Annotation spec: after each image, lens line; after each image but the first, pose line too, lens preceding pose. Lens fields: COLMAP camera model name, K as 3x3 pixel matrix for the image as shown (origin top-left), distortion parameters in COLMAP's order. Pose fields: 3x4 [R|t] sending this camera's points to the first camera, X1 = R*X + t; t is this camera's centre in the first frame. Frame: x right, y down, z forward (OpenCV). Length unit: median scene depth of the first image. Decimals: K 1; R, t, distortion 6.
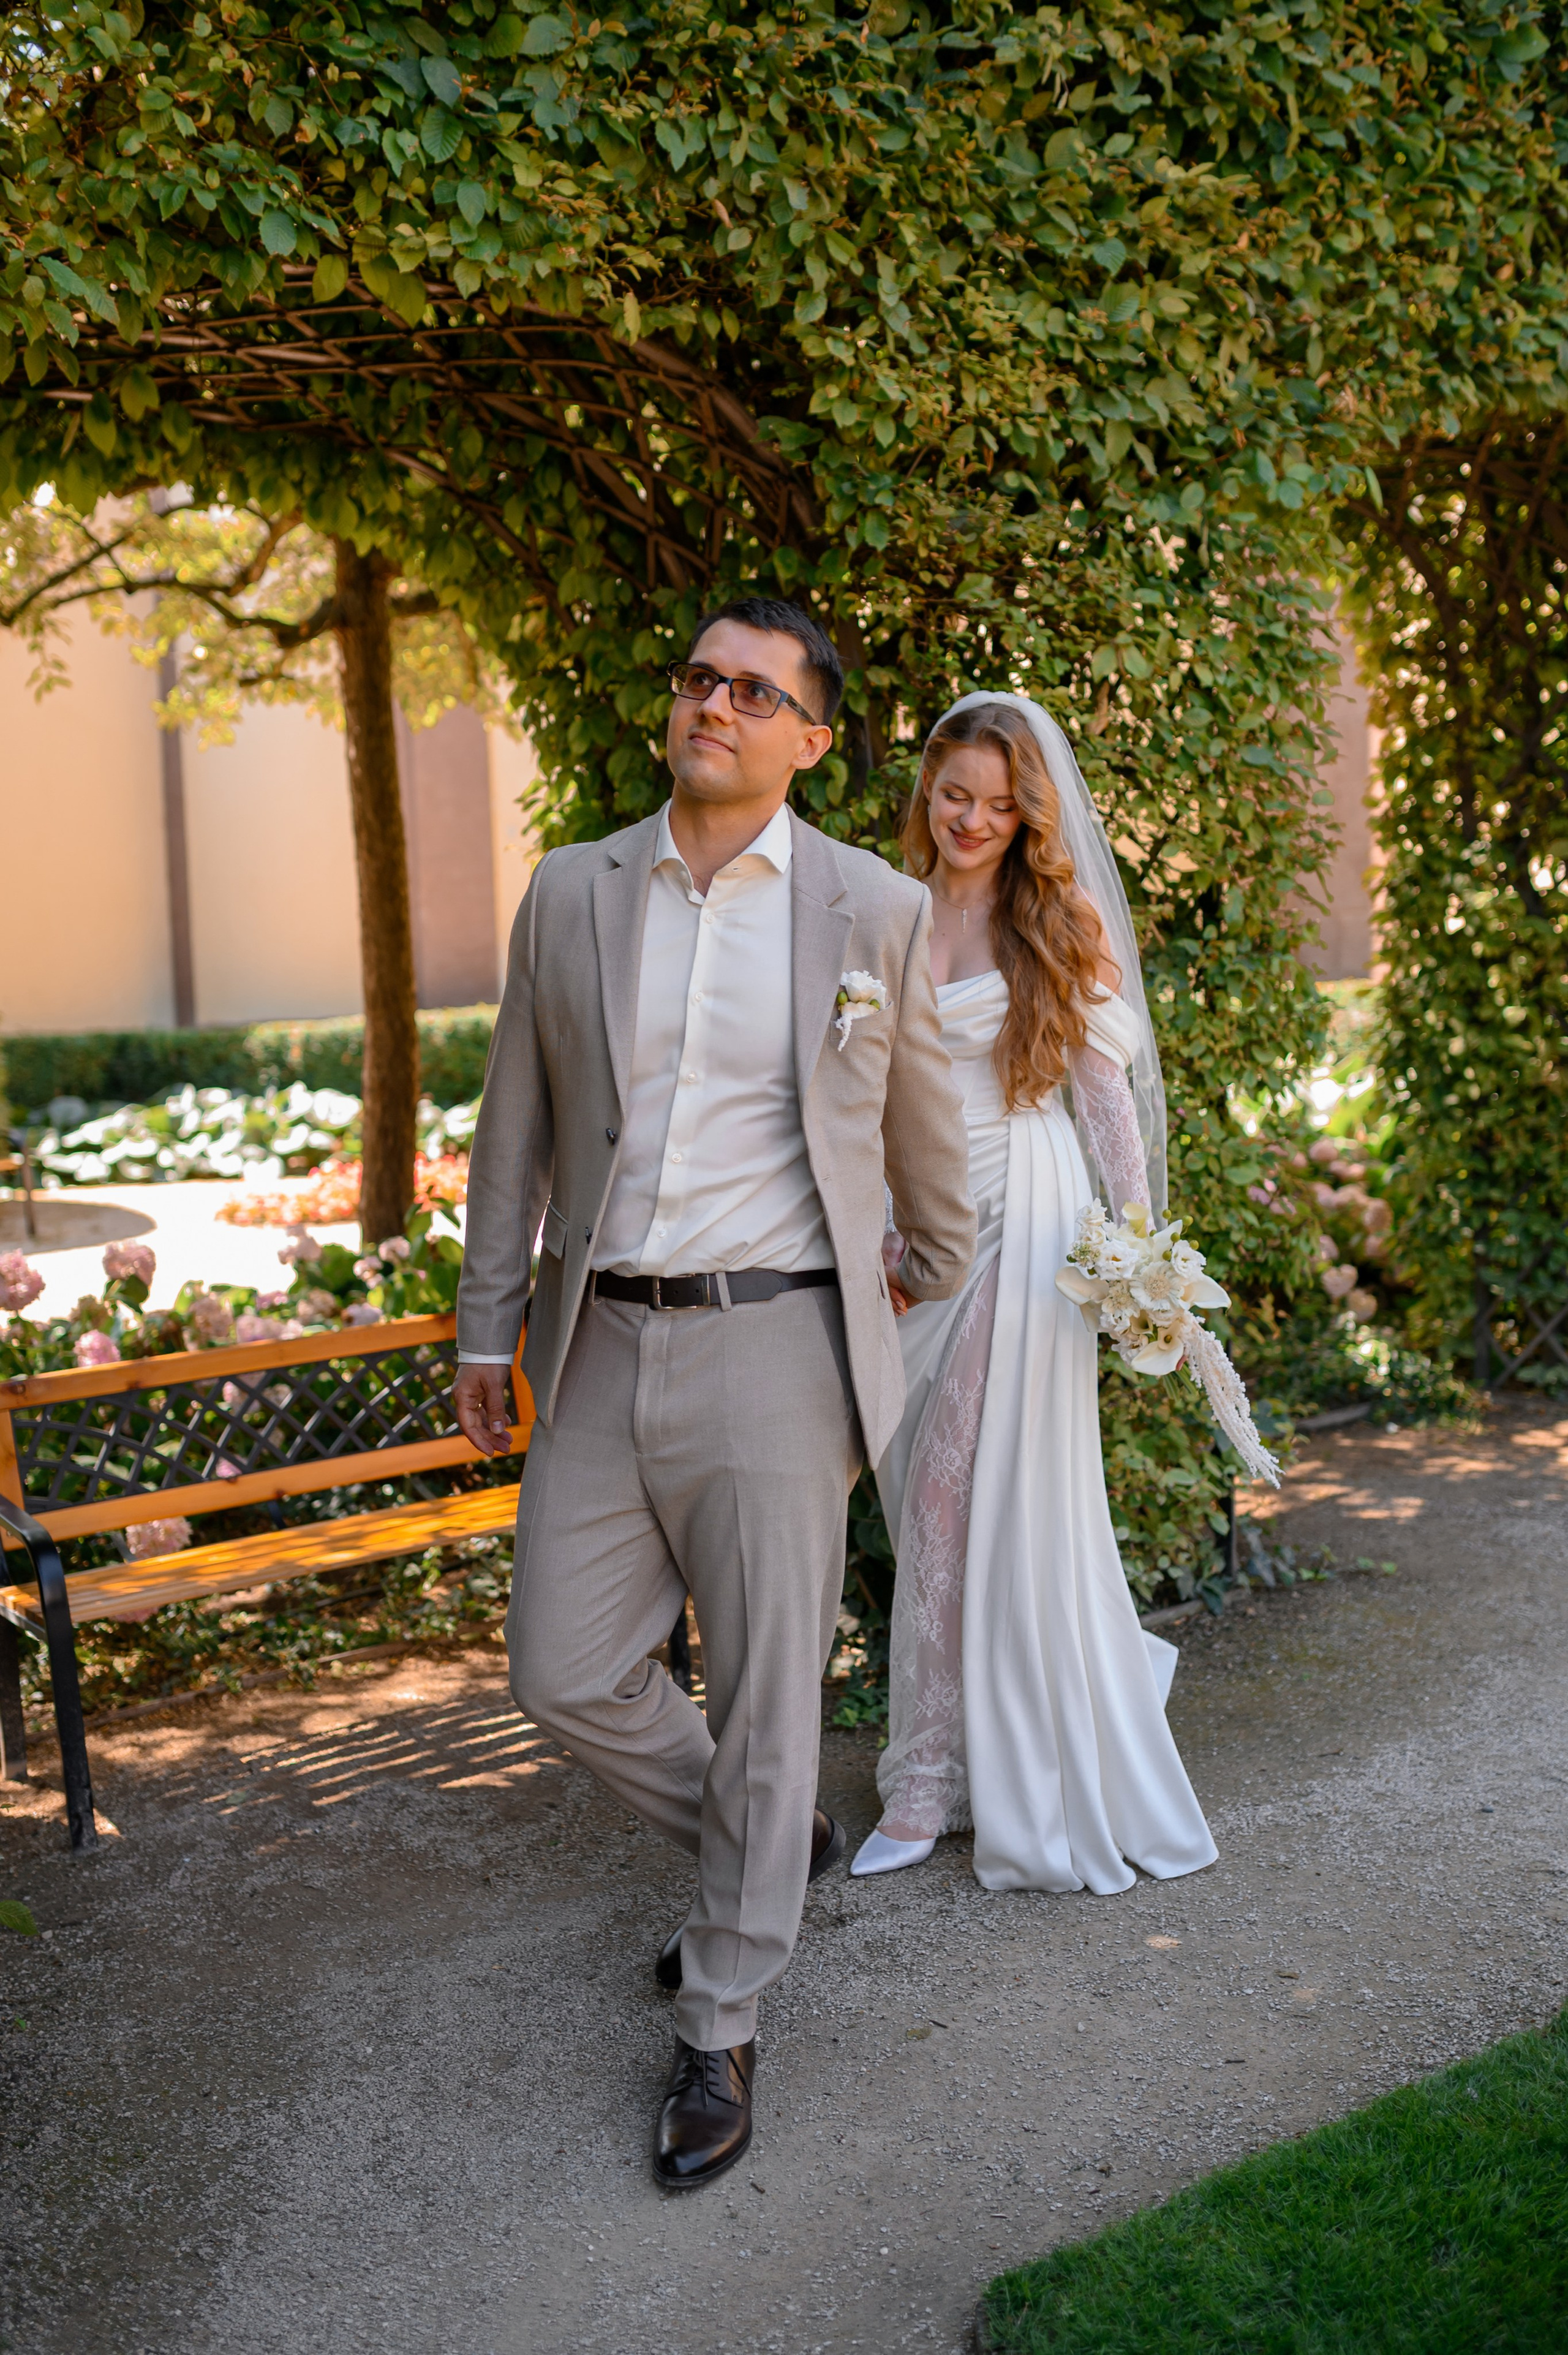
lens RADIAL K [[2505.9, 0, 784.0], [0, 2505.9, 1177.5], [0, 0, 1]] dist [-0.023351, 0.104849]
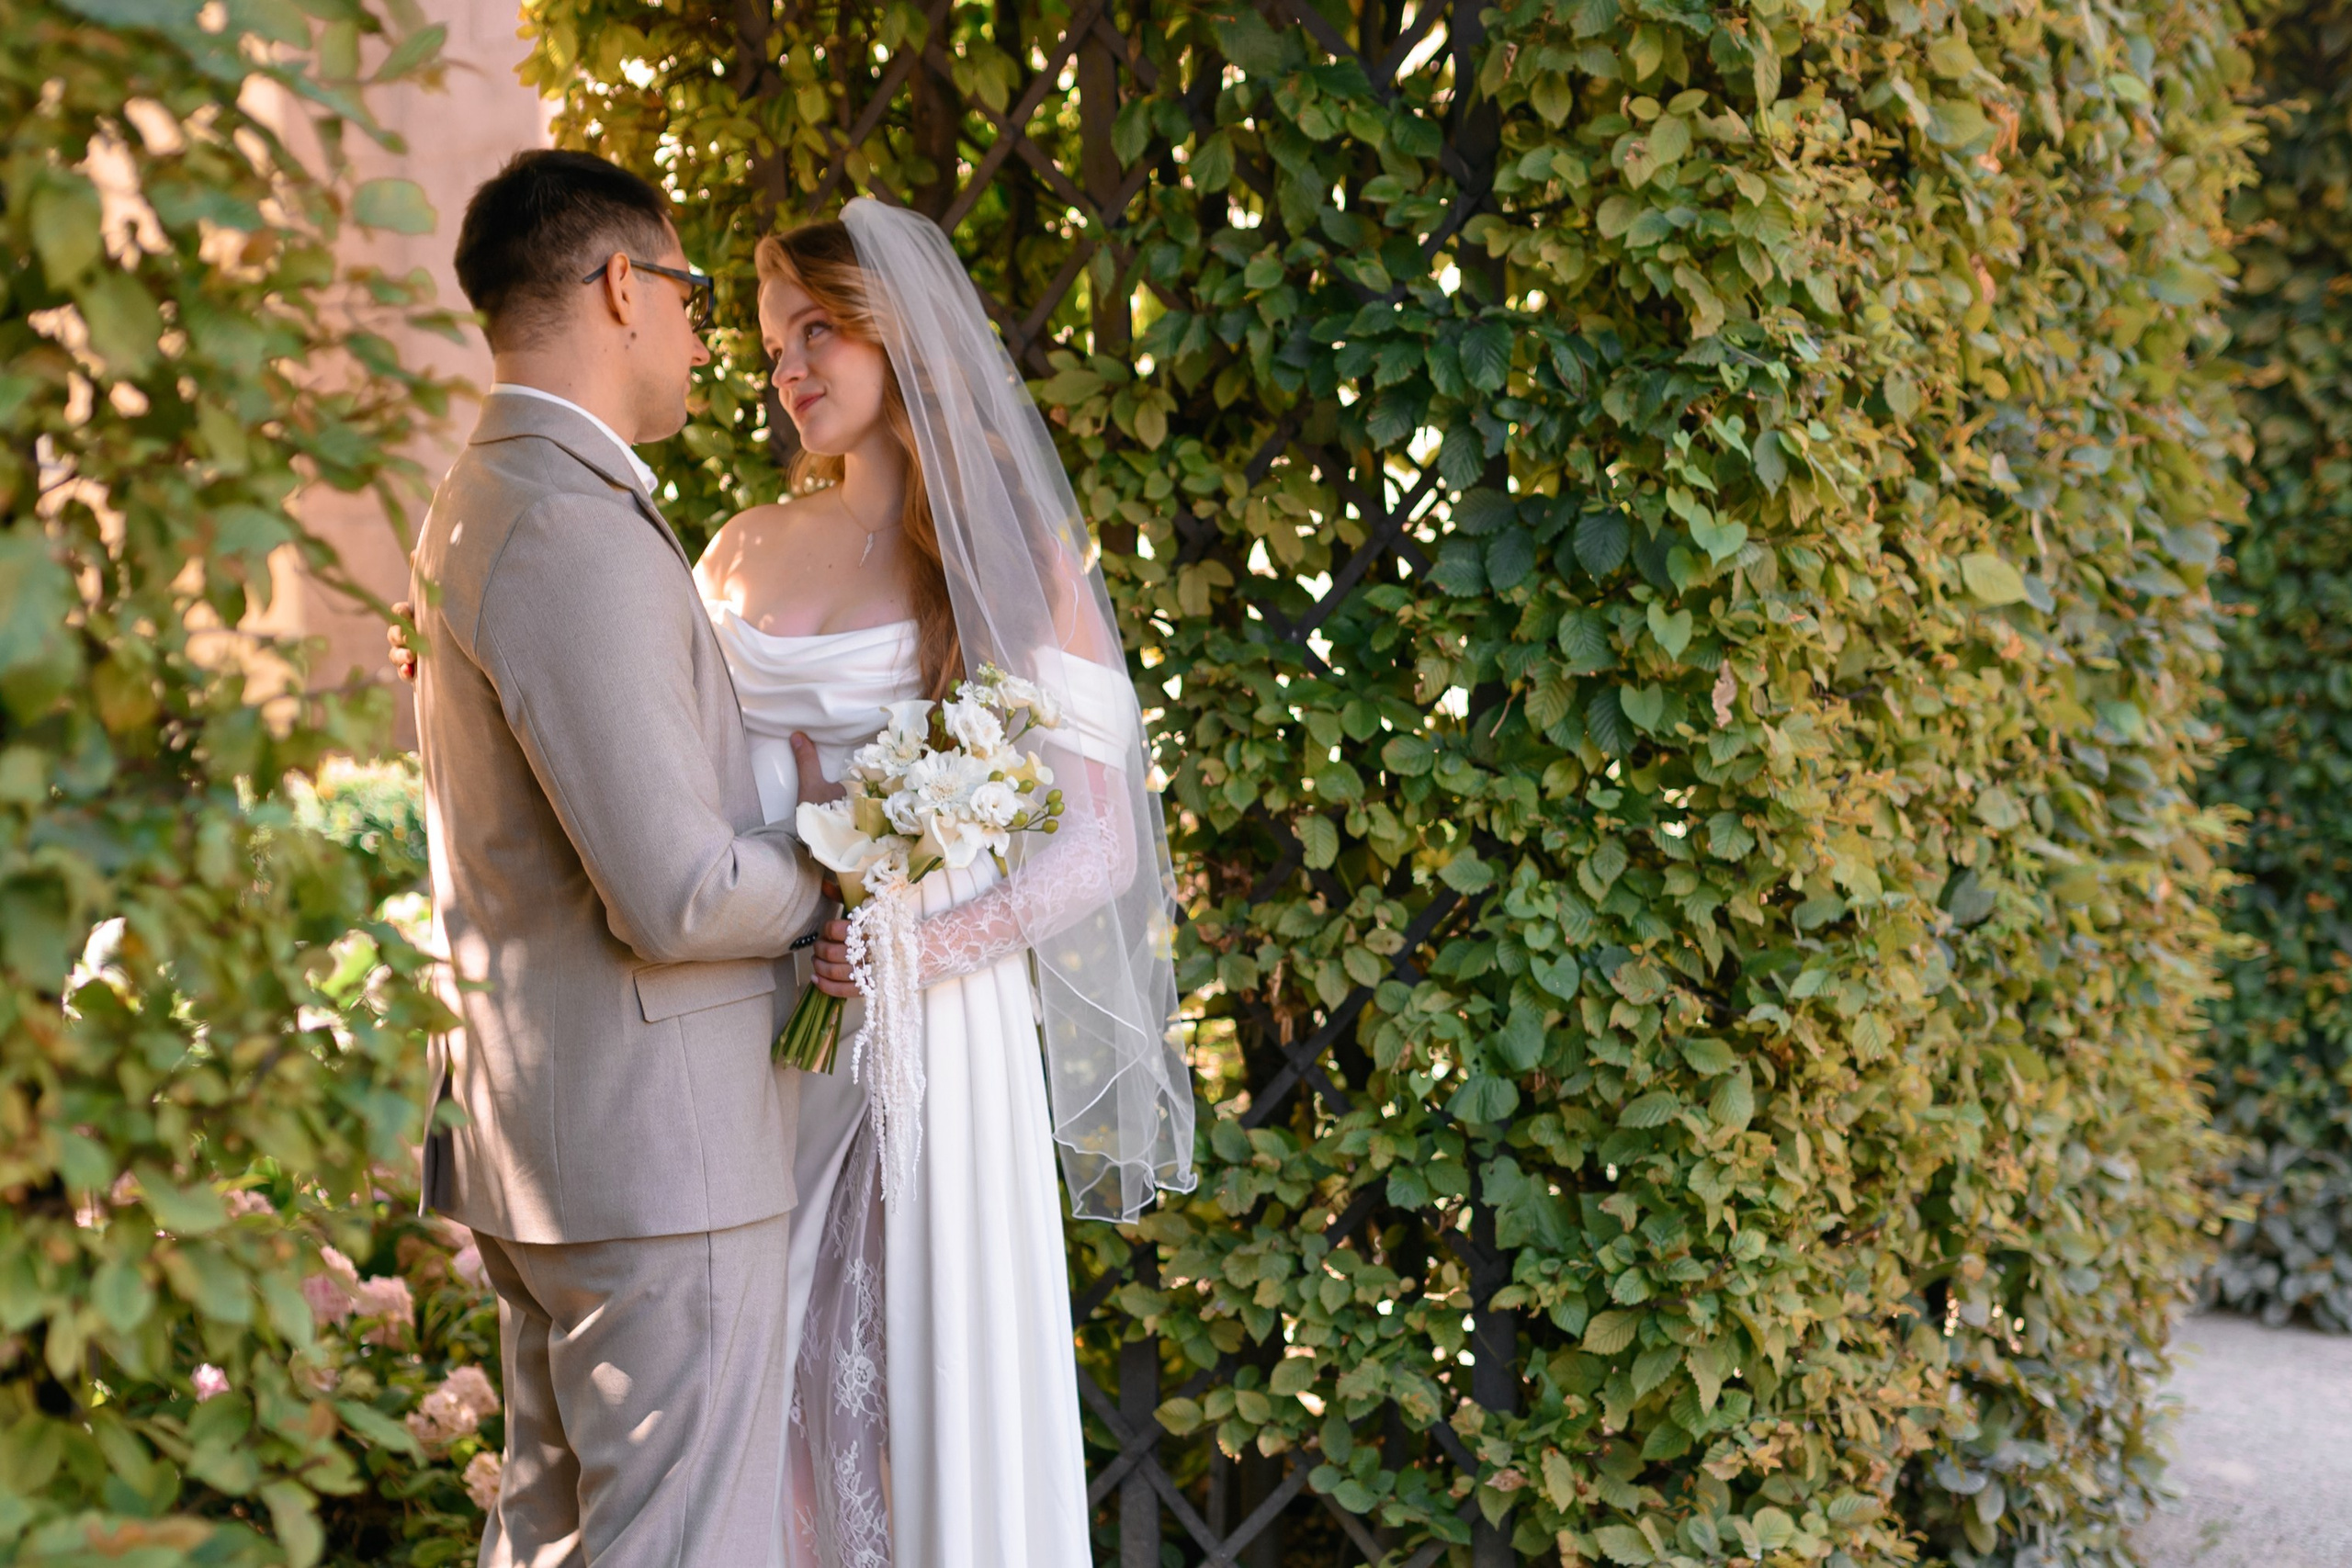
lens RADIAL K [[2502.8, 0, 1177.7], [0, 2502.8, 831.2], [0, 0, 1]] dist [-0.023351, 0.104849]
pose [[0.888062, -0.009030, 0.459635, 0.165584], [0.014319, 0.999865, -0.008023, -0.082051], [-0.459500, 0.013707, 0.888072, 0.723609]]
